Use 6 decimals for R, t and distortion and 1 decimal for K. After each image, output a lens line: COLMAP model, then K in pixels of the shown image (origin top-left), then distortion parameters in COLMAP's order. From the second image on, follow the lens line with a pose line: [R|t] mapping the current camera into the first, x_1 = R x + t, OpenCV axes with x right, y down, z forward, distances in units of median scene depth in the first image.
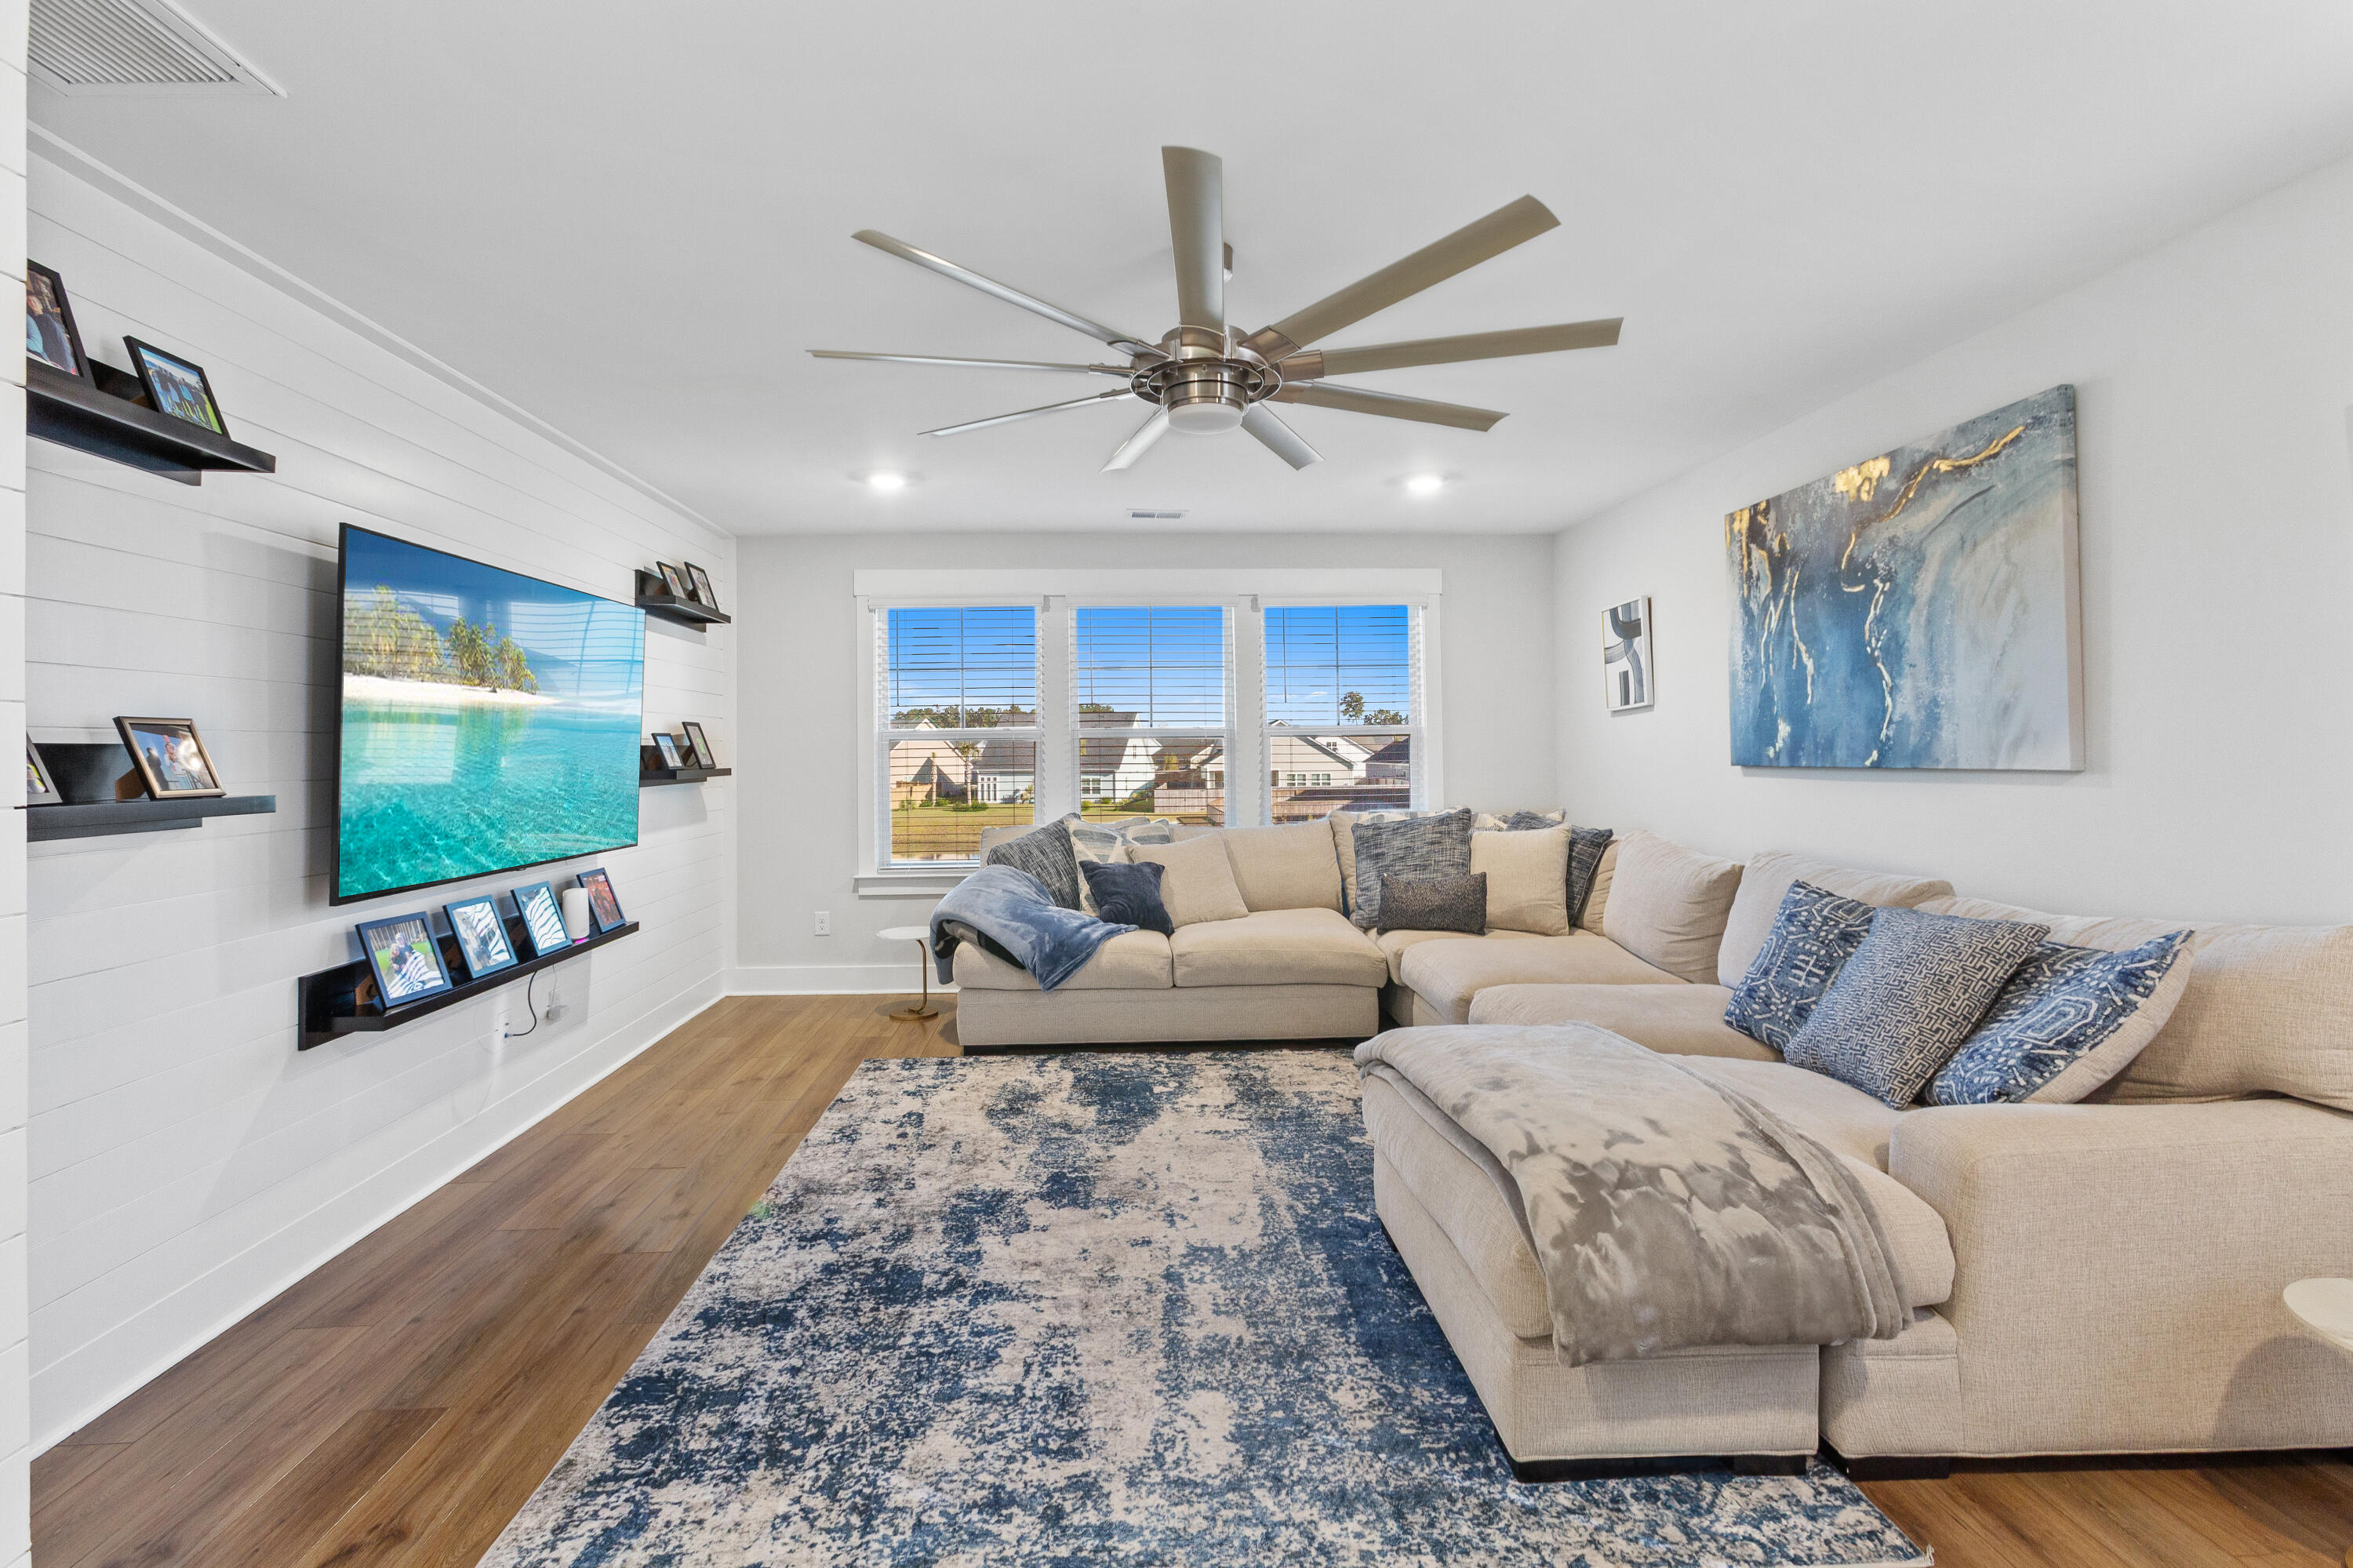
lens RADIAL K [[1047.9, 0, 1158.7], [0, 1047.9, 732.2], [0, 0, 1]] dist [-0.014219, 0.009021]
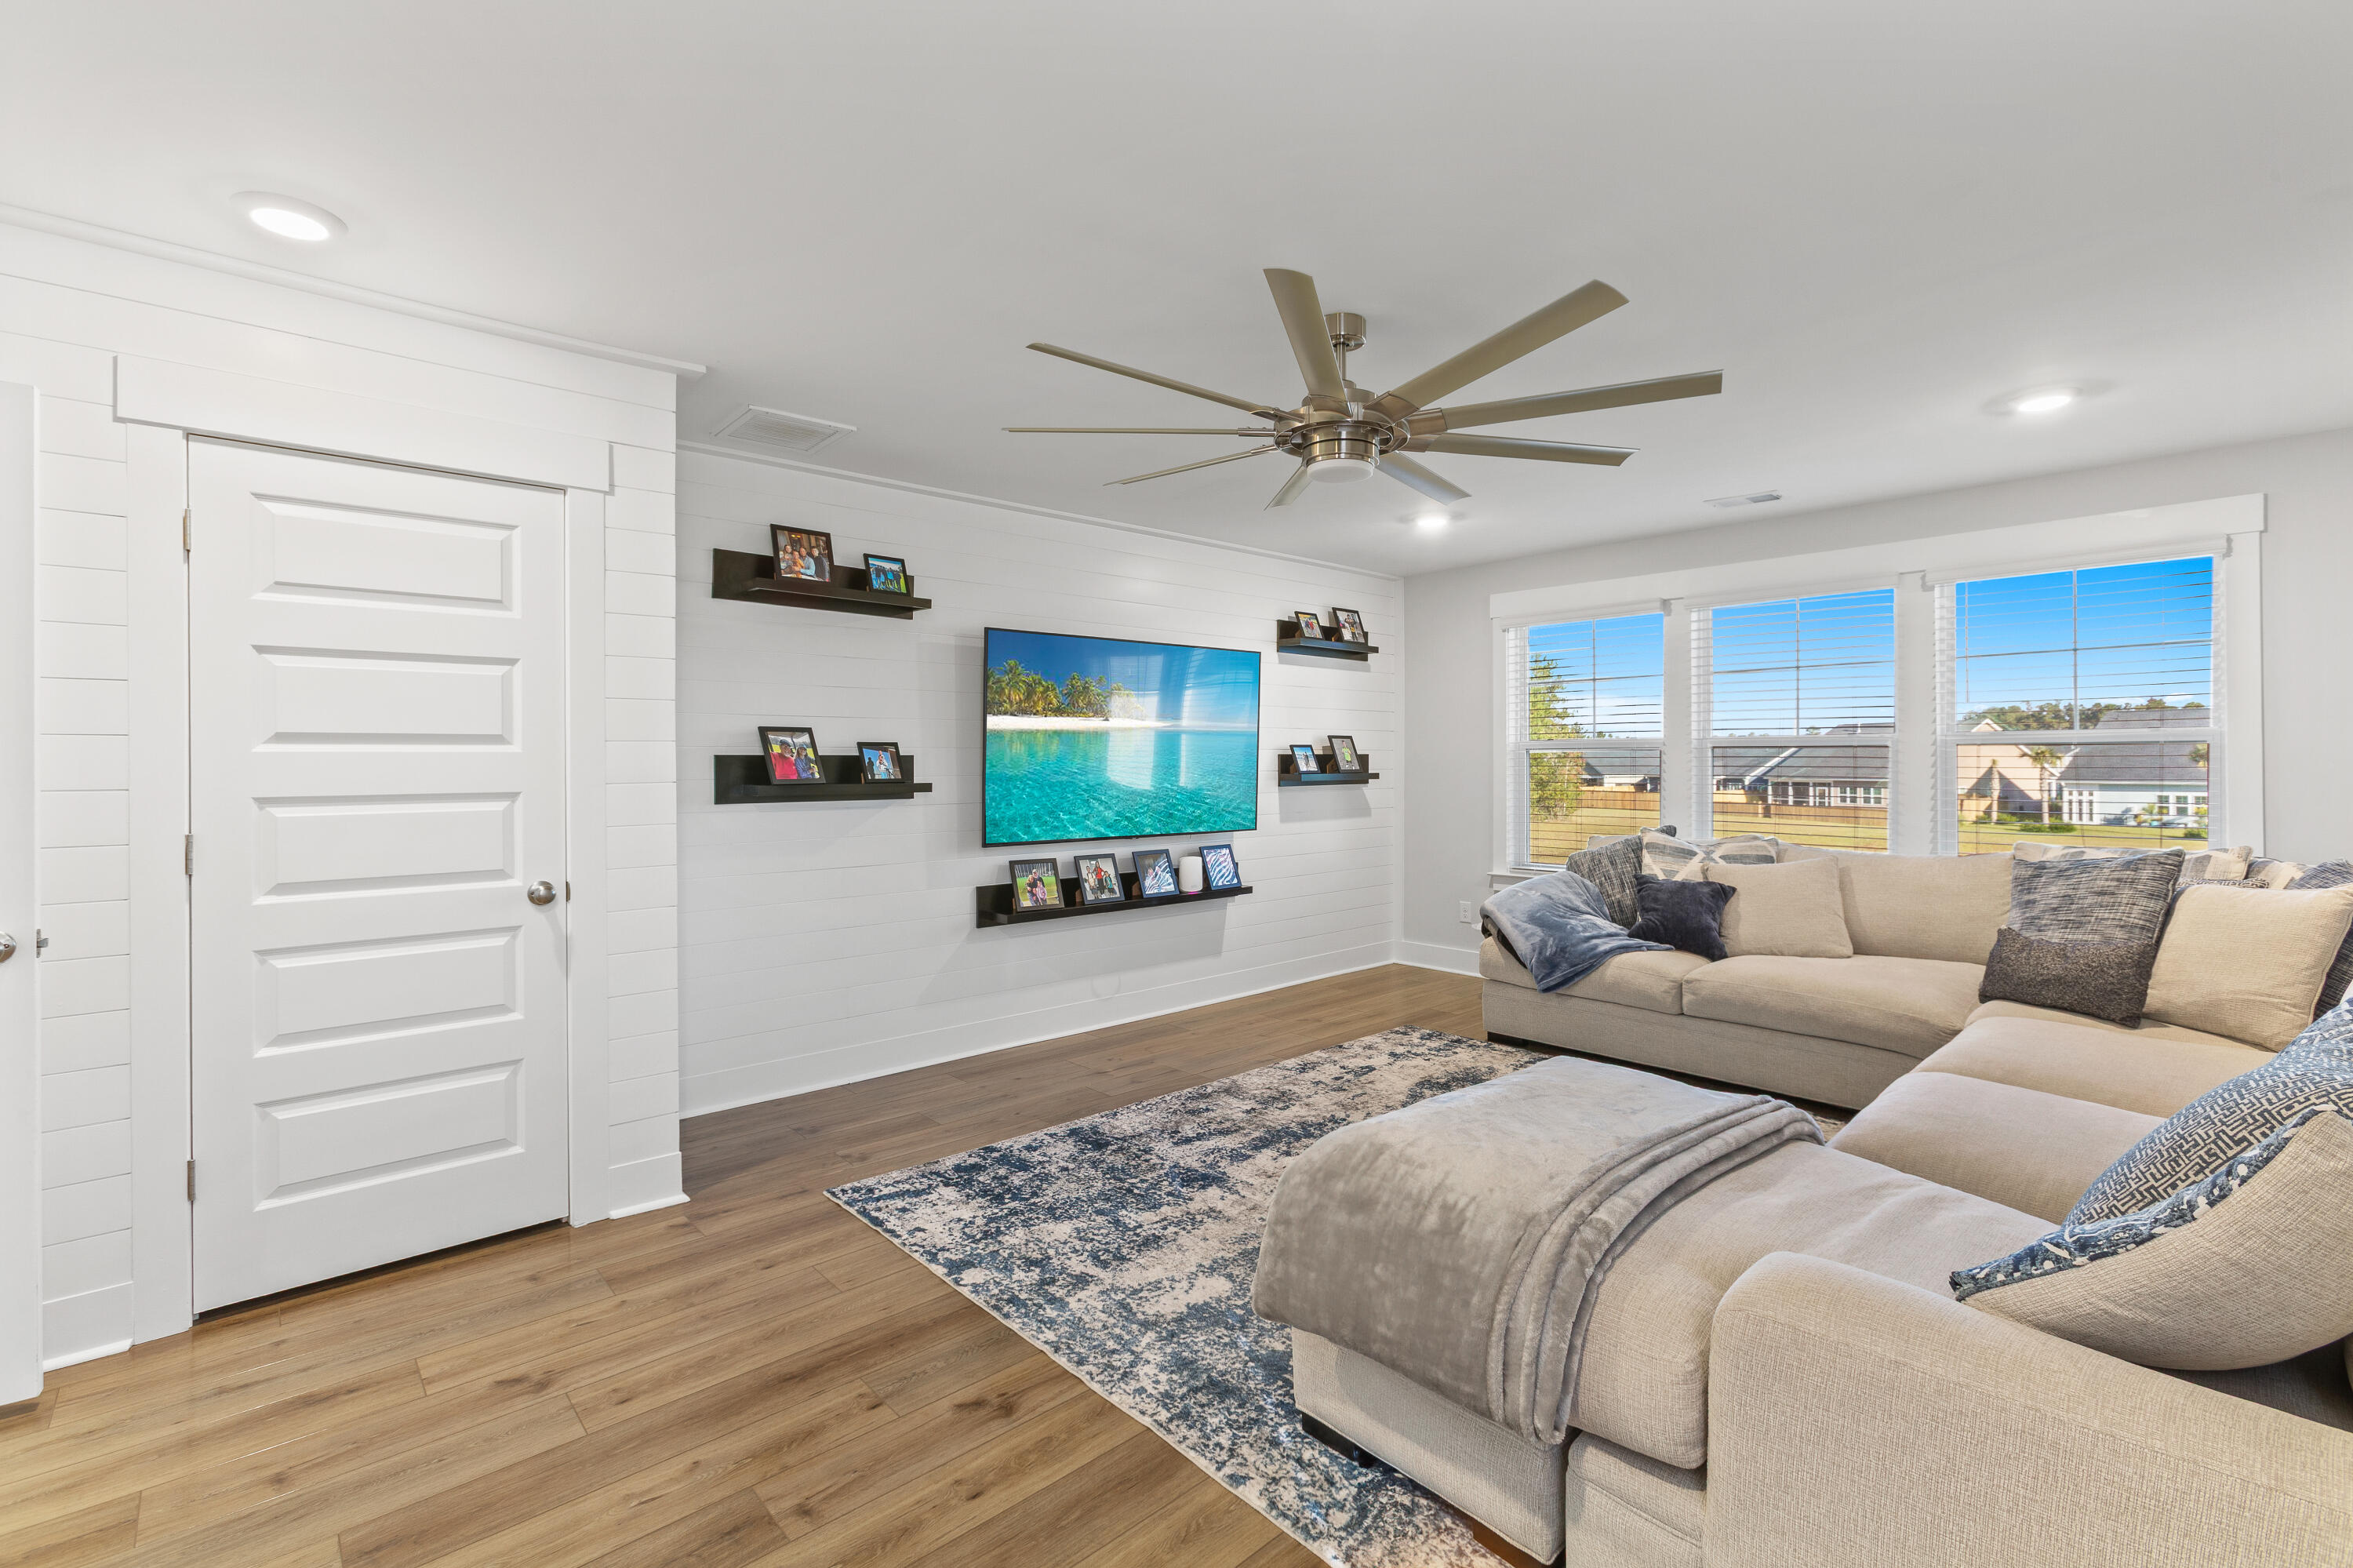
lens RADIAL K [[1047.9, 0, 1238.8], [0, 1047.9, 759.3], [0, 0, 1]] dist [-0.014219, 0.009021]
pose [[0.658975, 0.006229, -0.752139, 0.763699], [0.009513, 0.999817, 0.016615, -0.007011], [0.752104, -0.018104, 0.658795, 0.156210]]
